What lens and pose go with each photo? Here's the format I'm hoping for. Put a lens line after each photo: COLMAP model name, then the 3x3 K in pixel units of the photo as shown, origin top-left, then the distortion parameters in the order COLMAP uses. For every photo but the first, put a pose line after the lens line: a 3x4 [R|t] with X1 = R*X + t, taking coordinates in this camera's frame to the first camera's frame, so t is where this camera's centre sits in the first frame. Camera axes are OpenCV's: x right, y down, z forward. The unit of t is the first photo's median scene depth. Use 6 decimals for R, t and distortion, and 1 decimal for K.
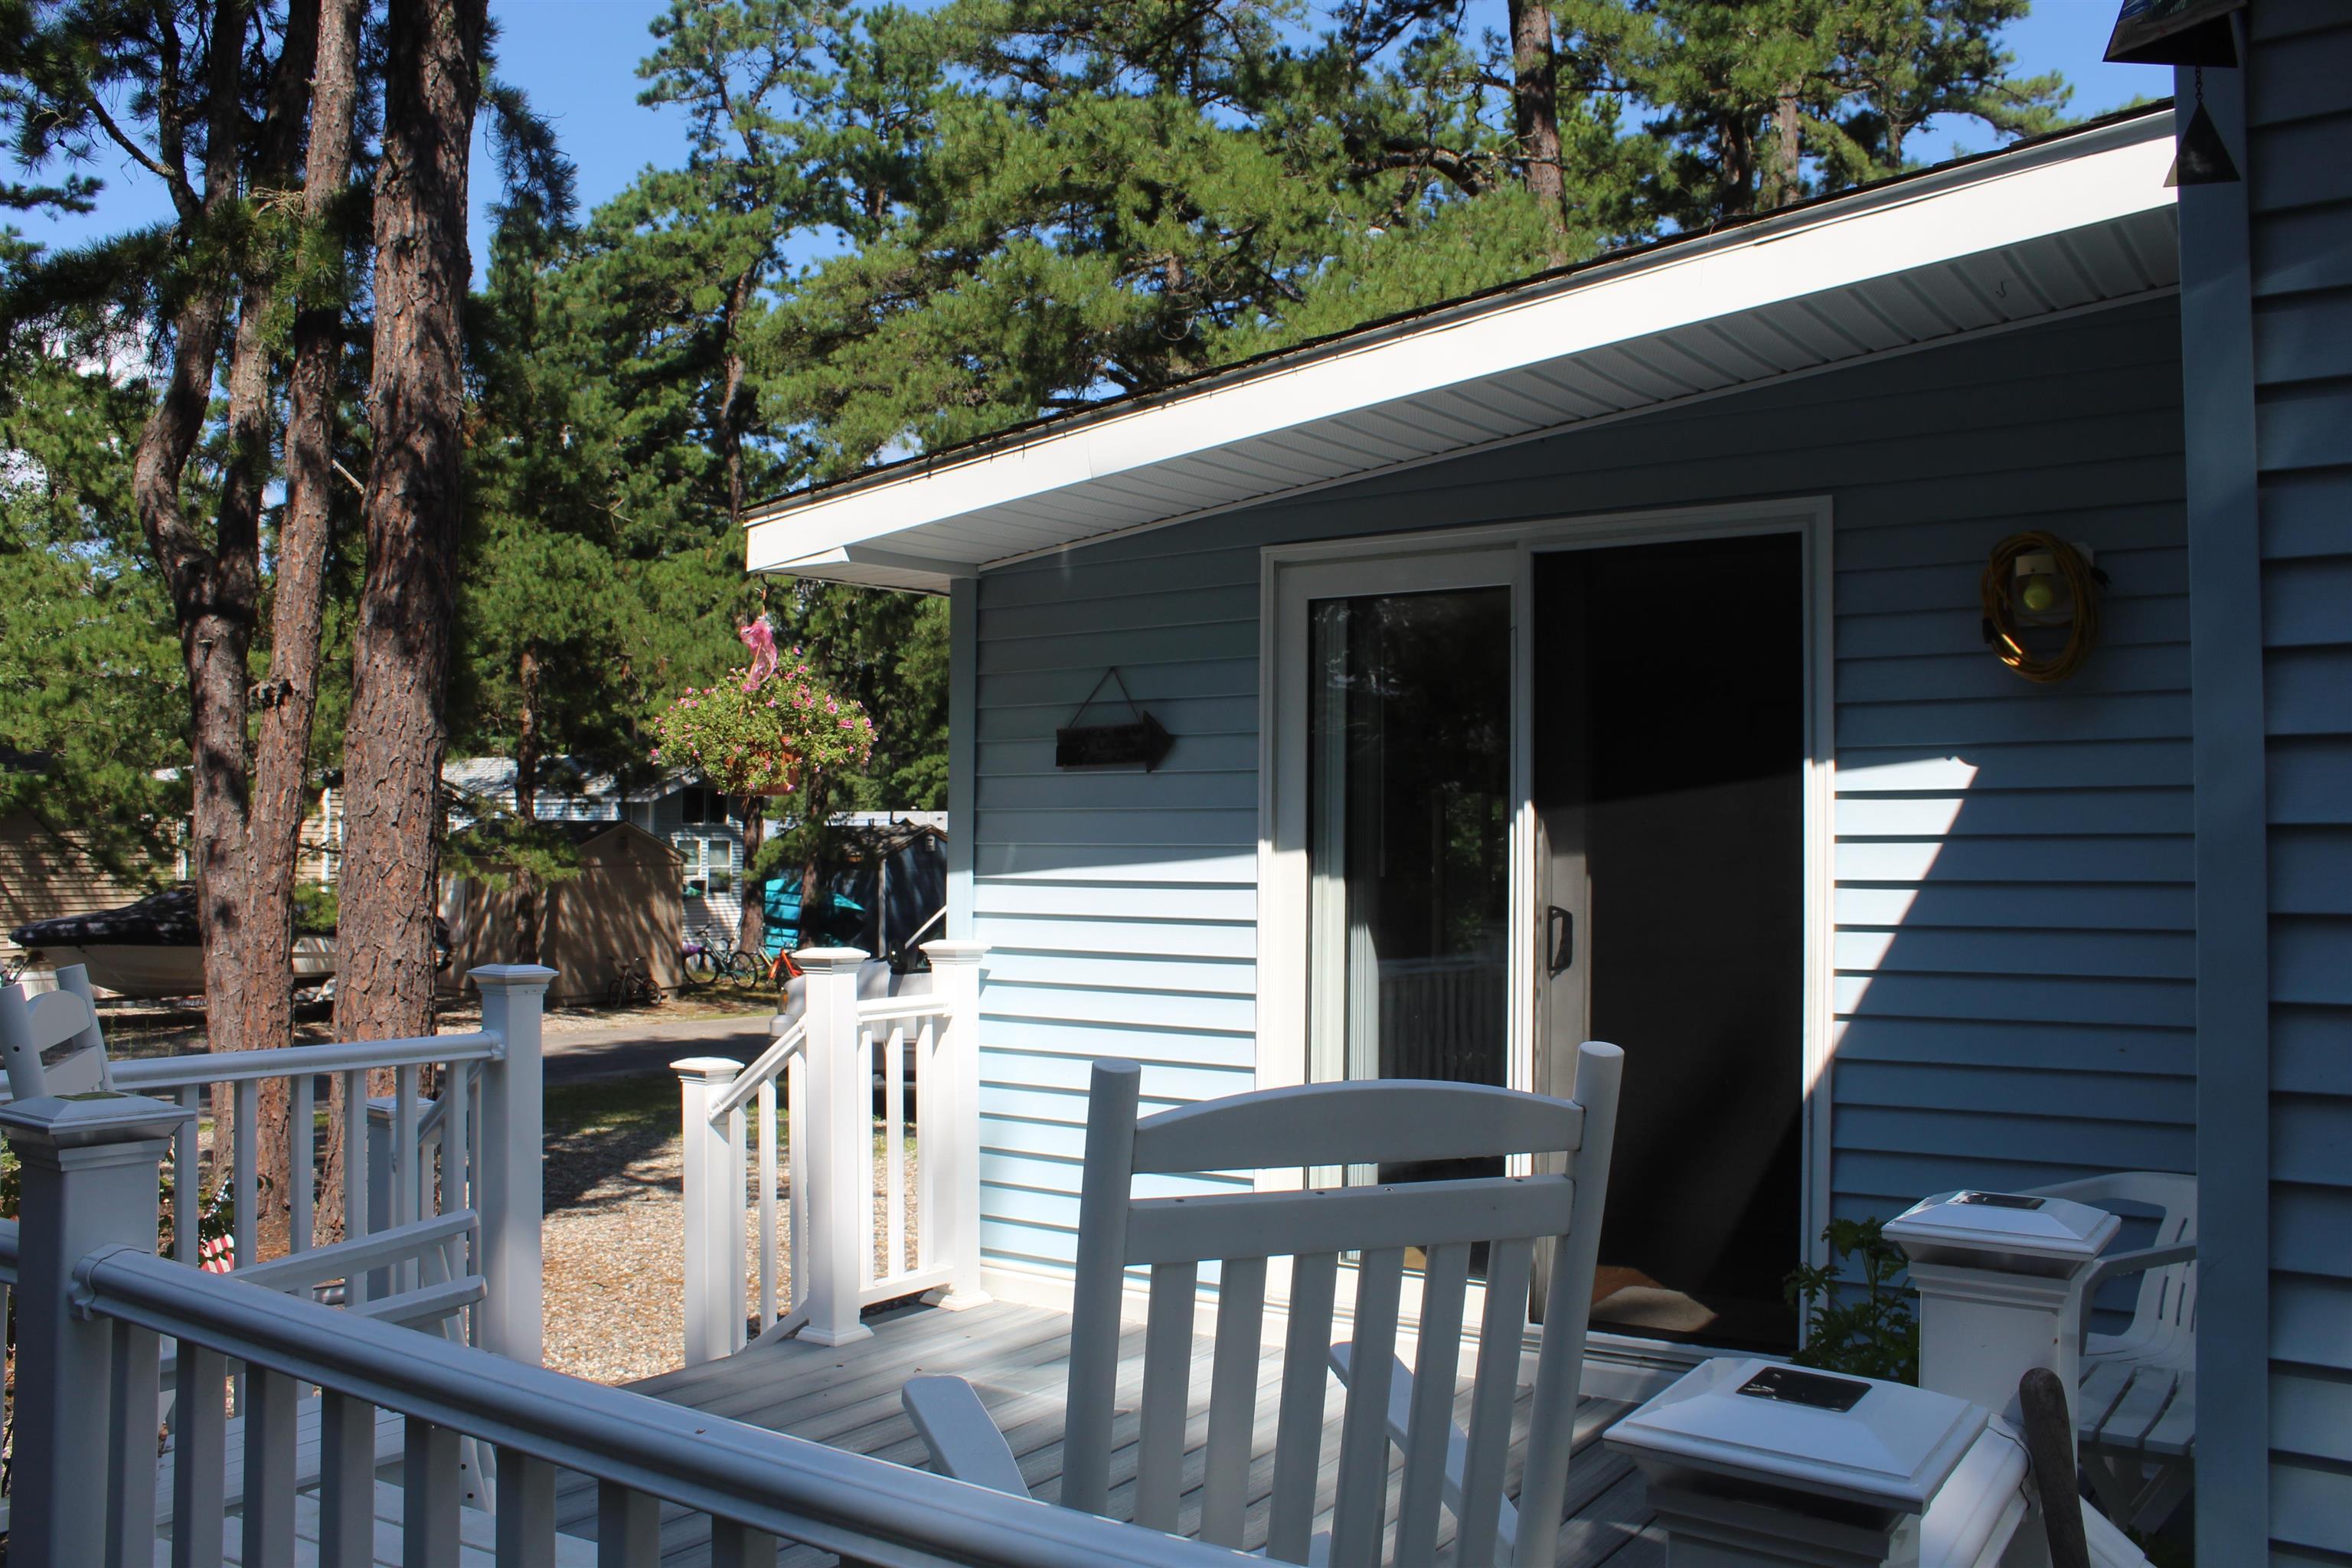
lens RADIAL K [[1984.4, 0, 1175.1], [0, 1984.4, 792.2], [0, 0, 1]] dist [-0.092967, -0.000429]
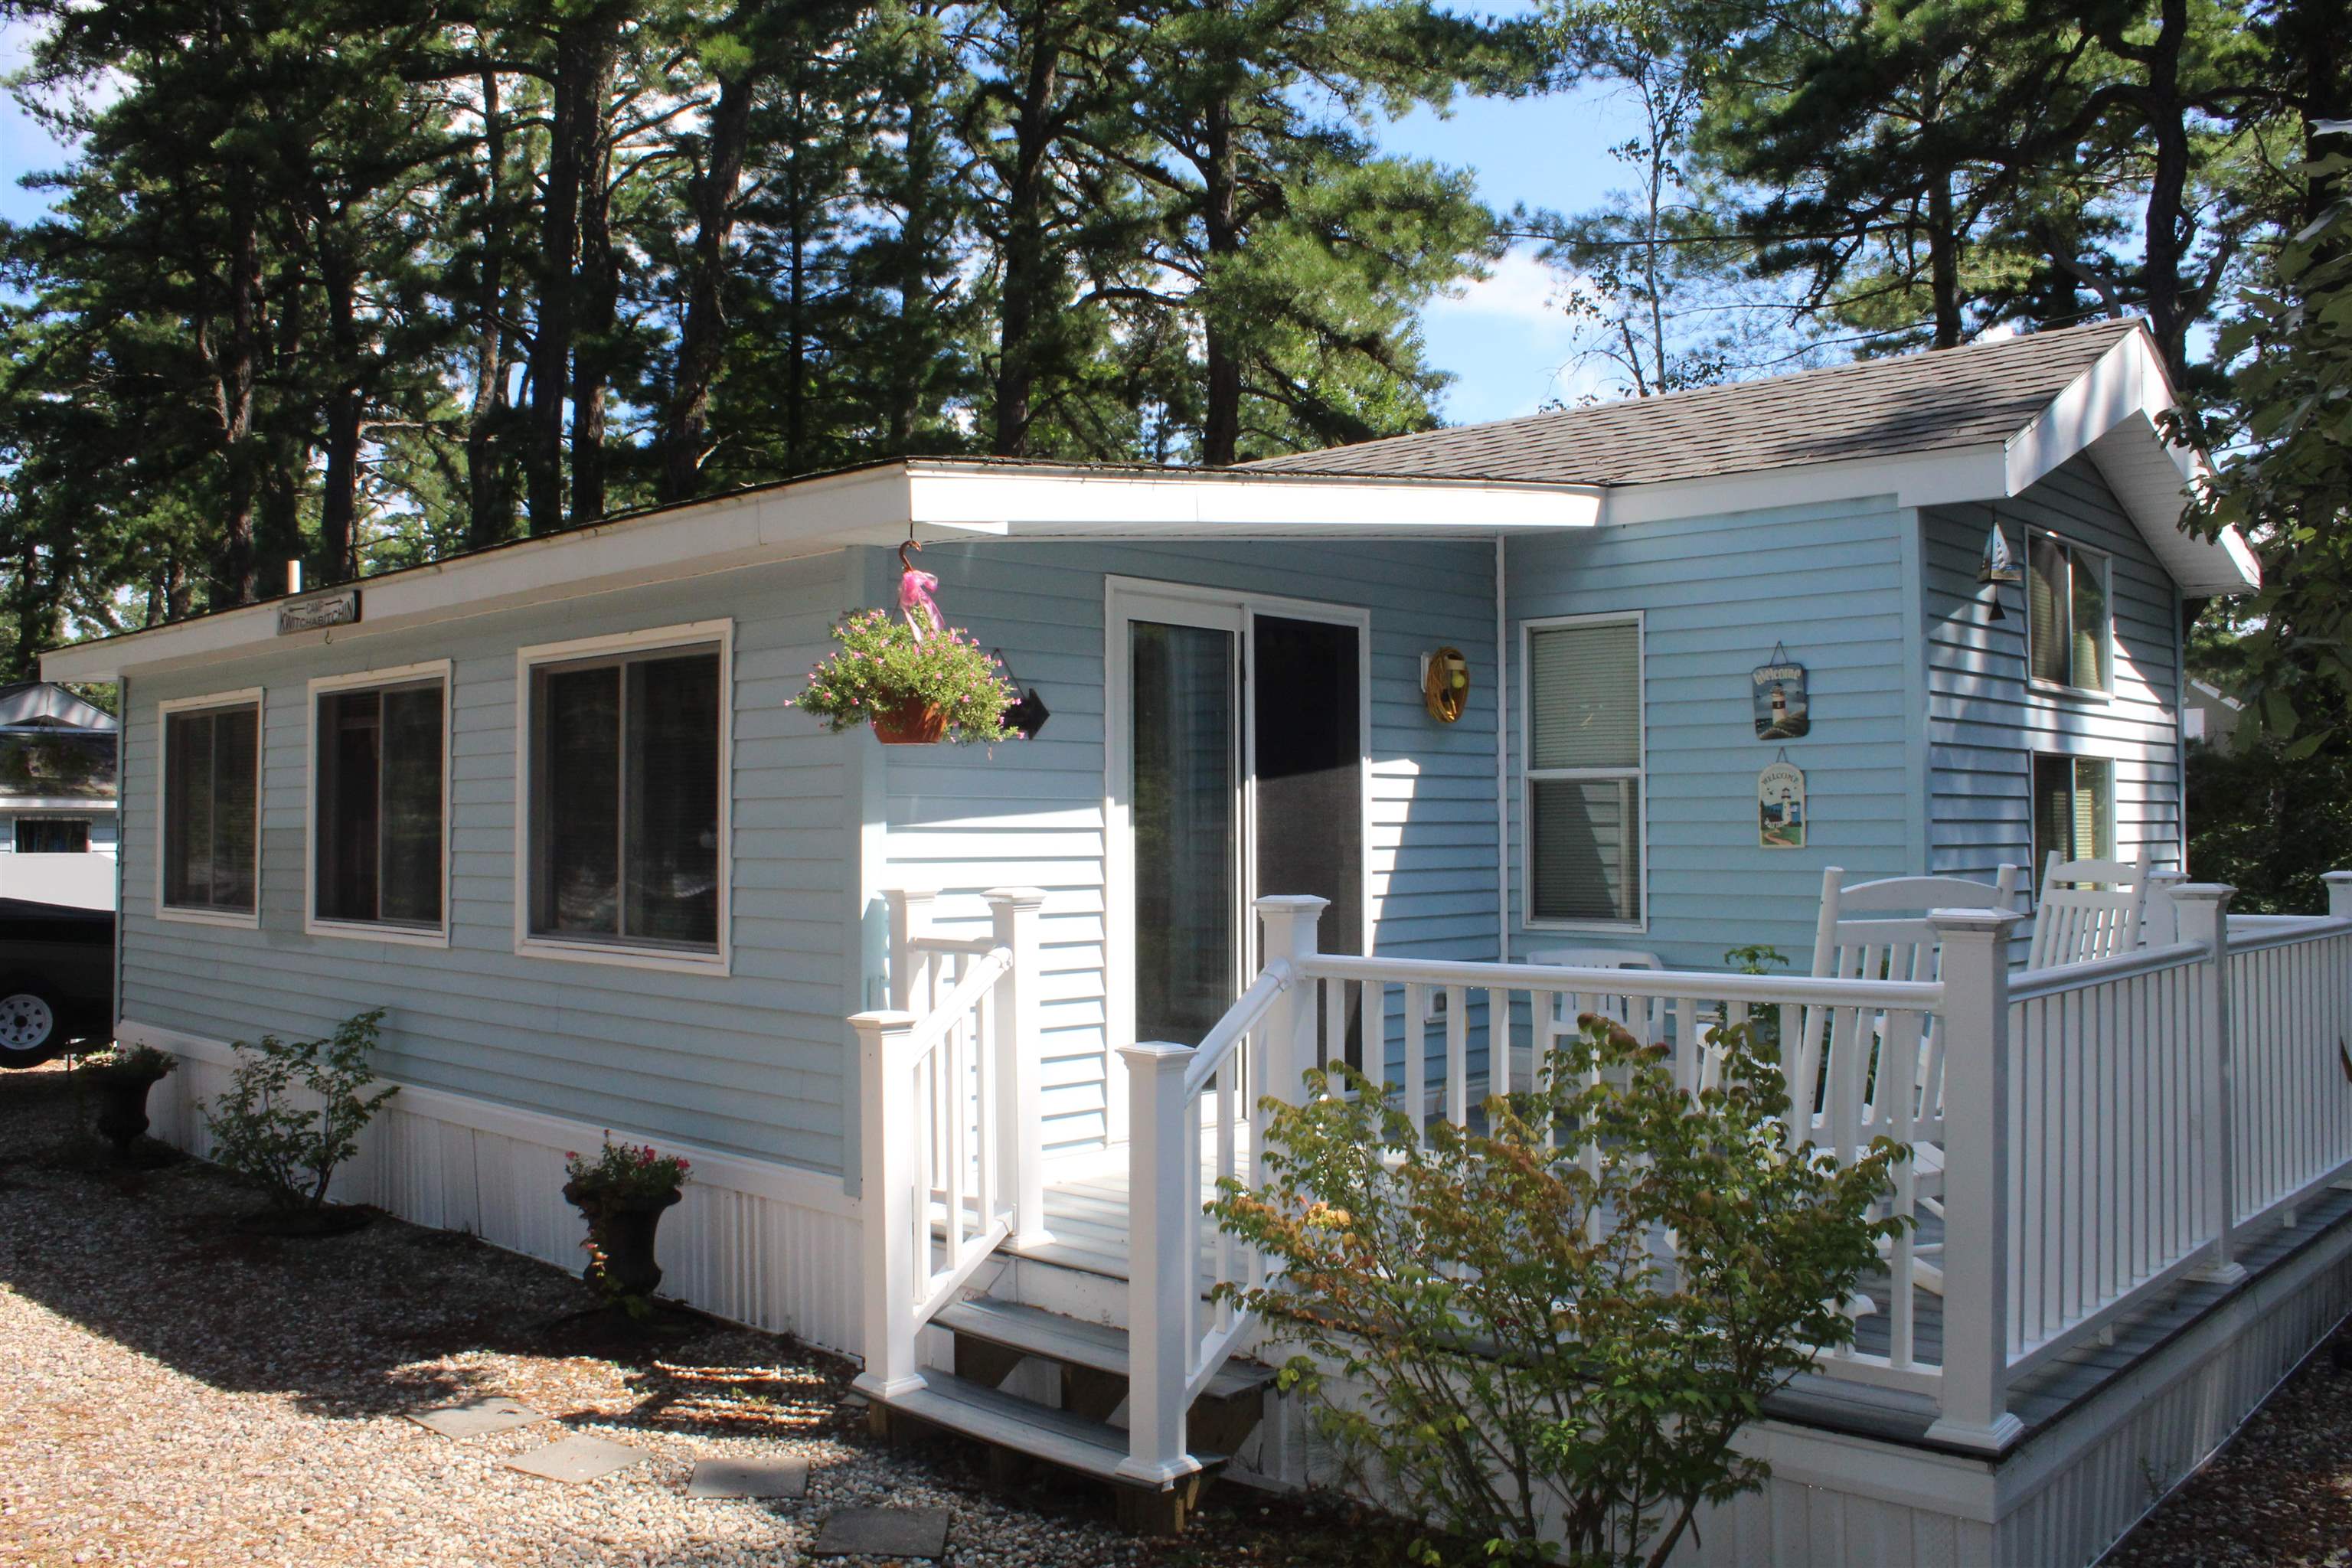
lens RADIAL K [[1984.4, 0, 1174.9], [0, 1984.4, 790.2], [0, 0, 1]] dist [-0.092967, -0.000429]
pose [[0.143700, 0.016380, 0.989486, -1.374119], [-0.025514, 0.999592, -0.012842, 0.039404], [-0.989292, -0.023401, 0.144059, 0.835066]]
